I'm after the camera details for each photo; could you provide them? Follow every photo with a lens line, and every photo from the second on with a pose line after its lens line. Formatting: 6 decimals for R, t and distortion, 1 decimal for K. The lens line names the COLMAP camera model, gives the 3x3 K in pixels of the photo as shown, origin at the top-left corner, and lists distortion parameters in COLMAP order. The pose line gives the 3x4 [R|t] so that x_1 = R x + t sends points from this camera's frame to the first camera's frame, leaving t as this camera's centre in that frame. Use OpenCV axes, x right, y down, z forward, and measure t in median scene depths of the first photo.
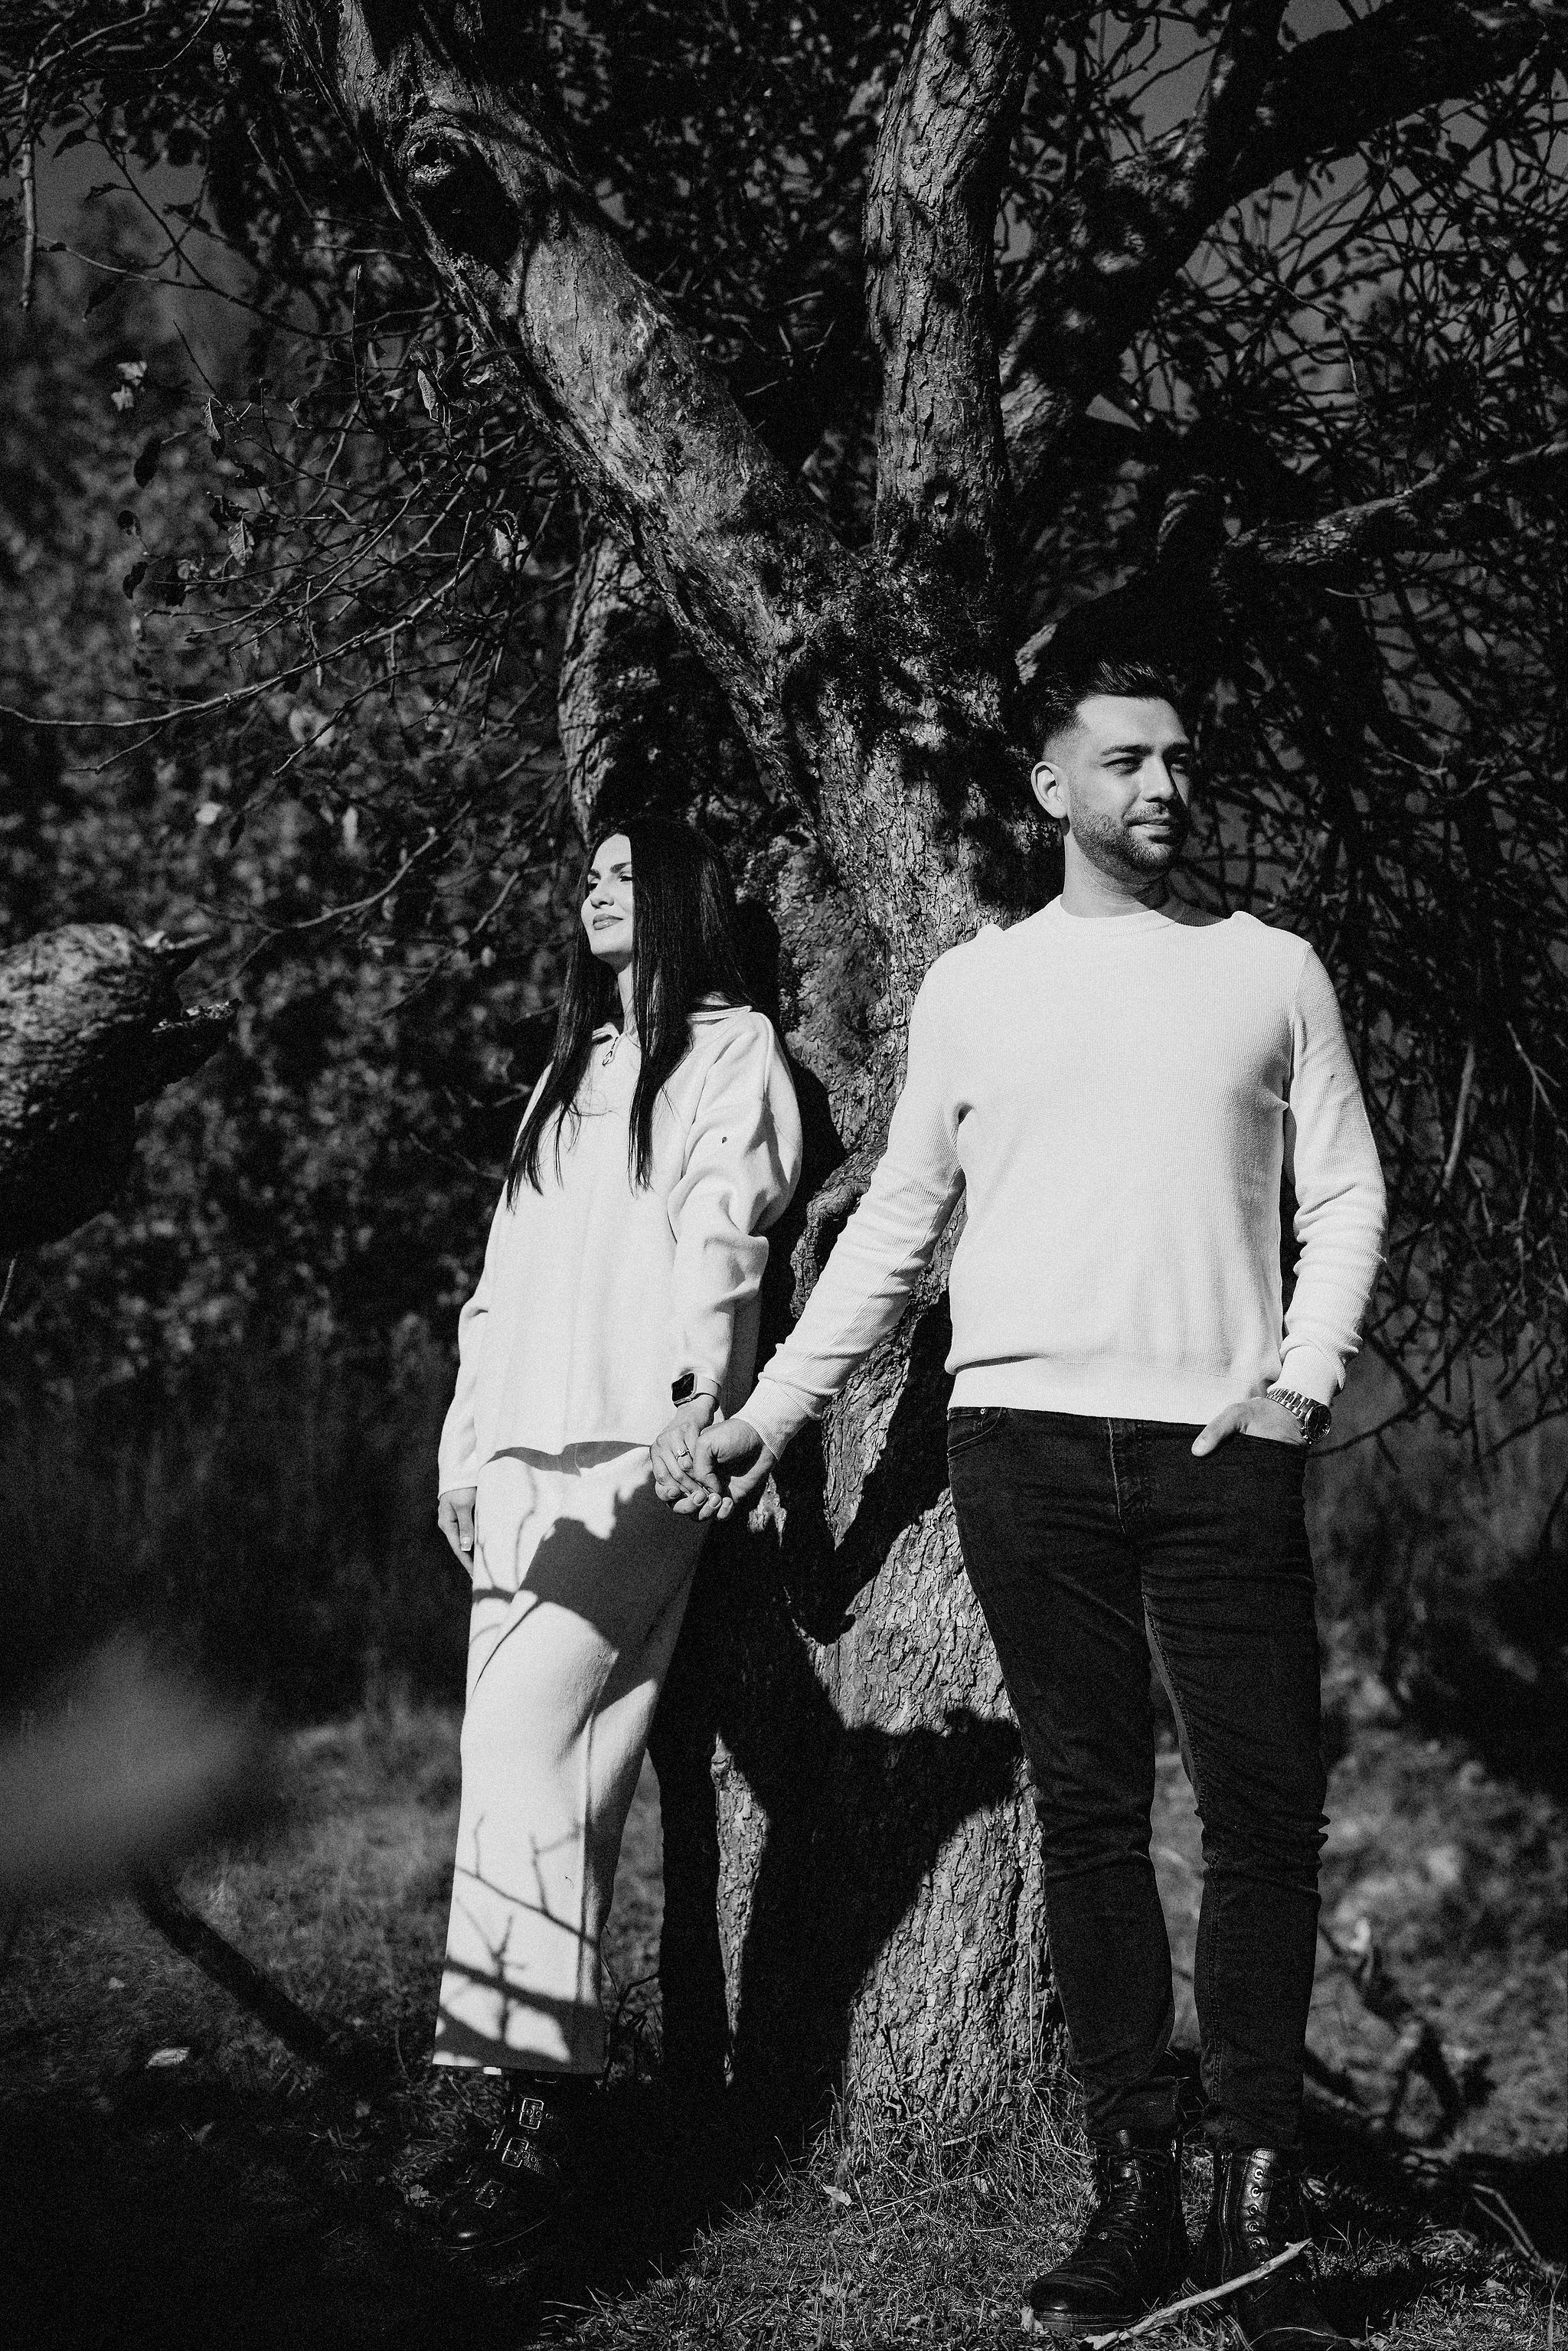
lens RADIAL K [[3202.0, 0, 784.0], [0, 3202.0, 1175.5], [0, 0, 1]] dist [0.016085, 0.018864]
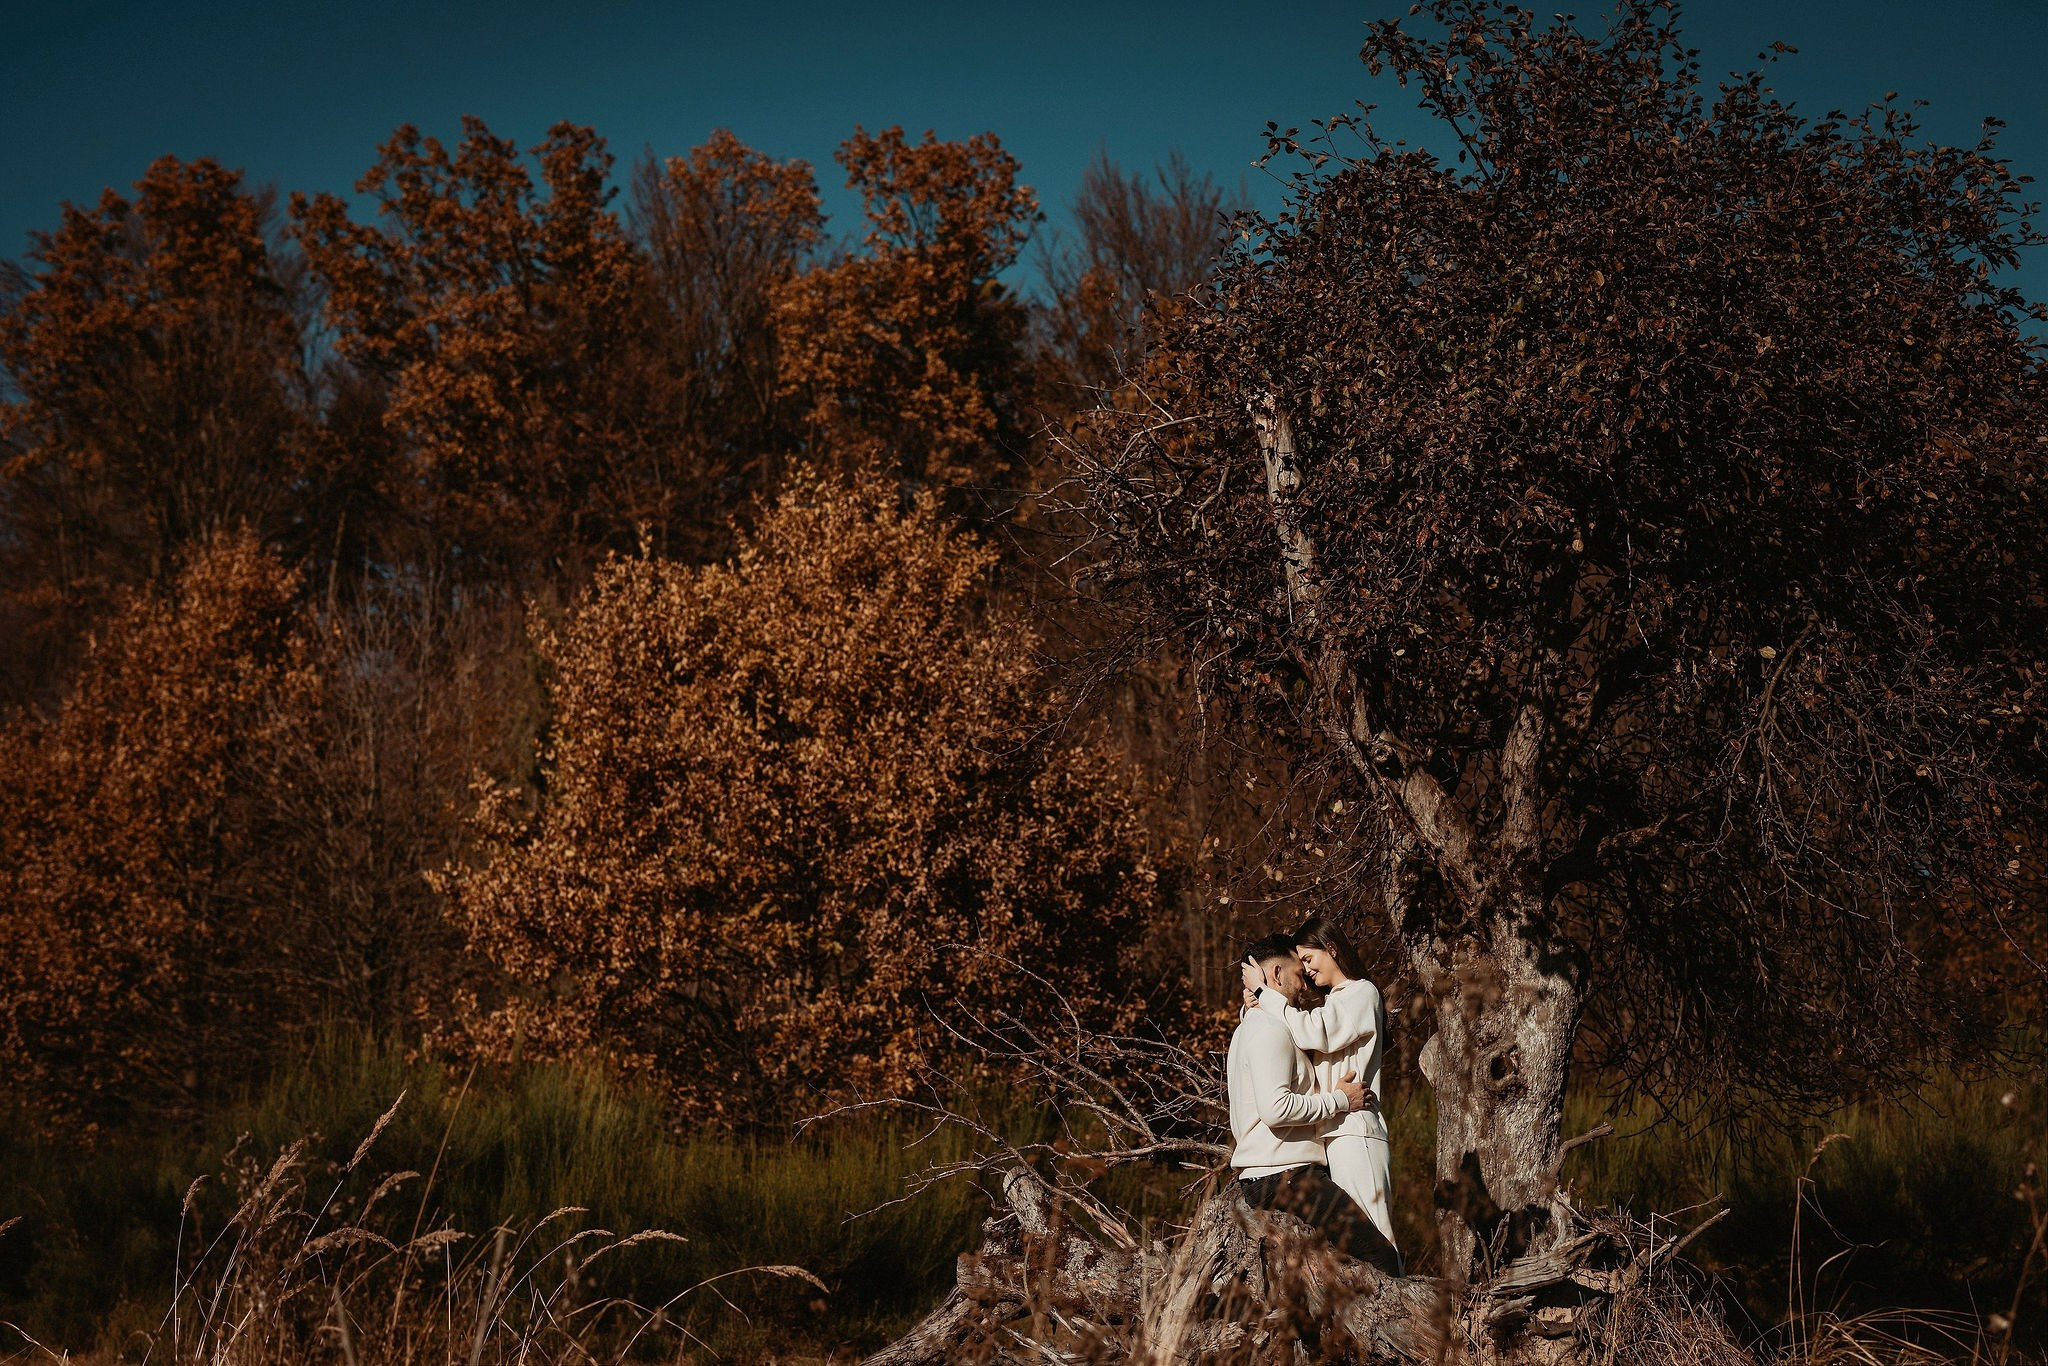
lens RADIAL K [[3108.5, 0, 1027.5], [0, 3108.5, 586.7], [0, 0, 1]] dist [0.062028, -0.009168]
pose [[0.999957, 0.006298, -0.006821, -0.464380], [-0.006969, 0.994619, -0.103369, -0.140433], [0.006133, 0.103412, 0.994620, -2.362077]]
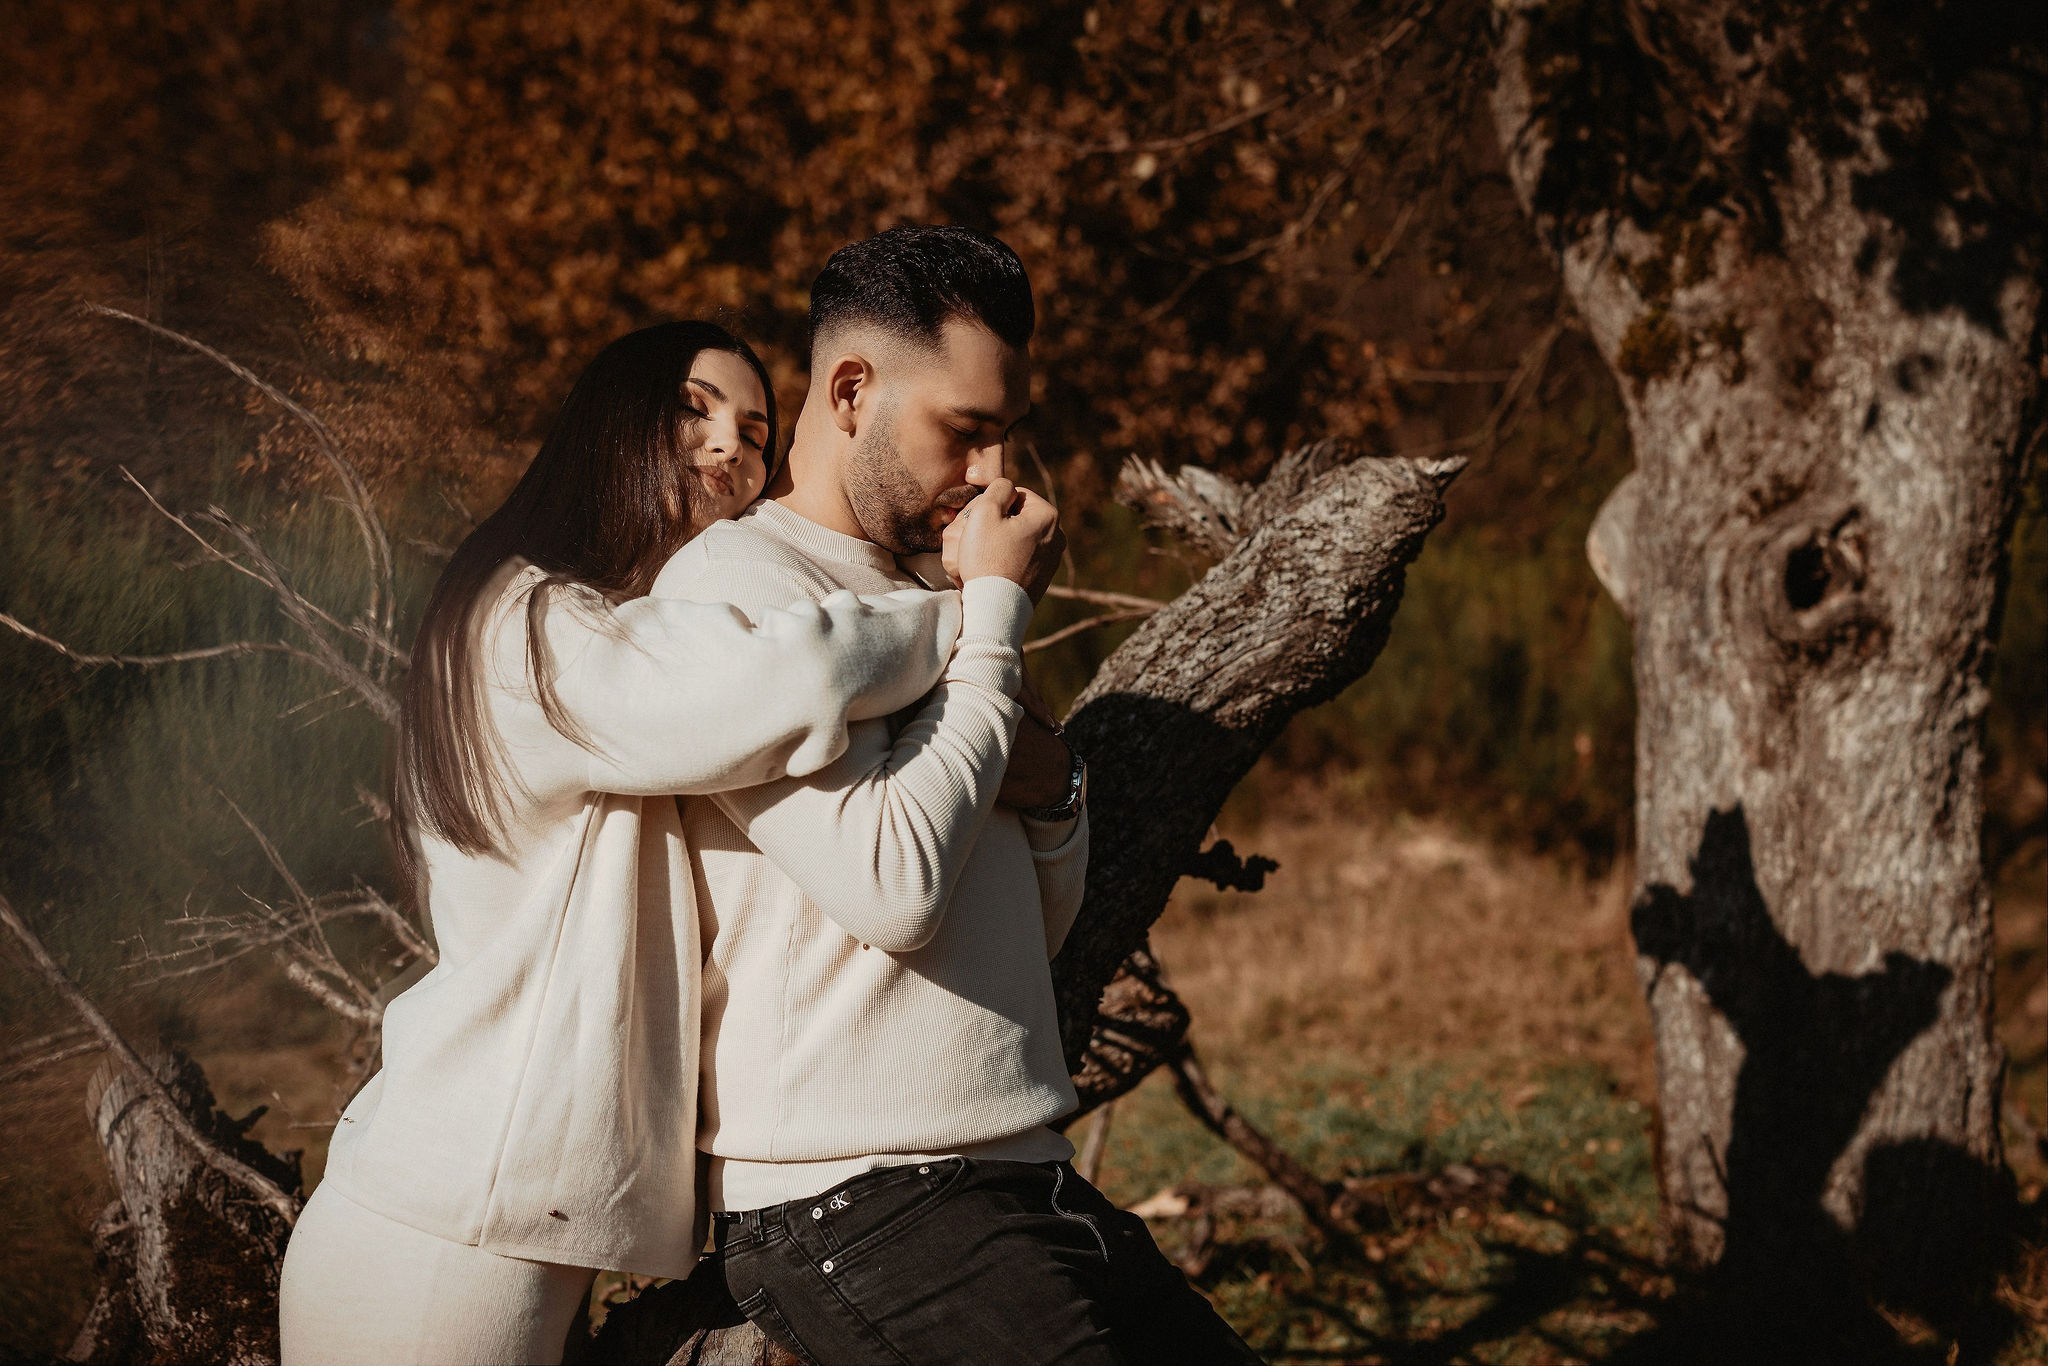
lens RADIAL K [[3108.5, 0, 1027.5], [0, 3108.5, 586.7], [0, 0, 1]] dist [0.062028, -0.009168]
pose [[0.994650, -0.039732, -0.095357, -0.161414], [0.049906, 0.993027, 0.106798, -0.113258], [0.090449, -0.110986, 0.989697, -0.188745]]
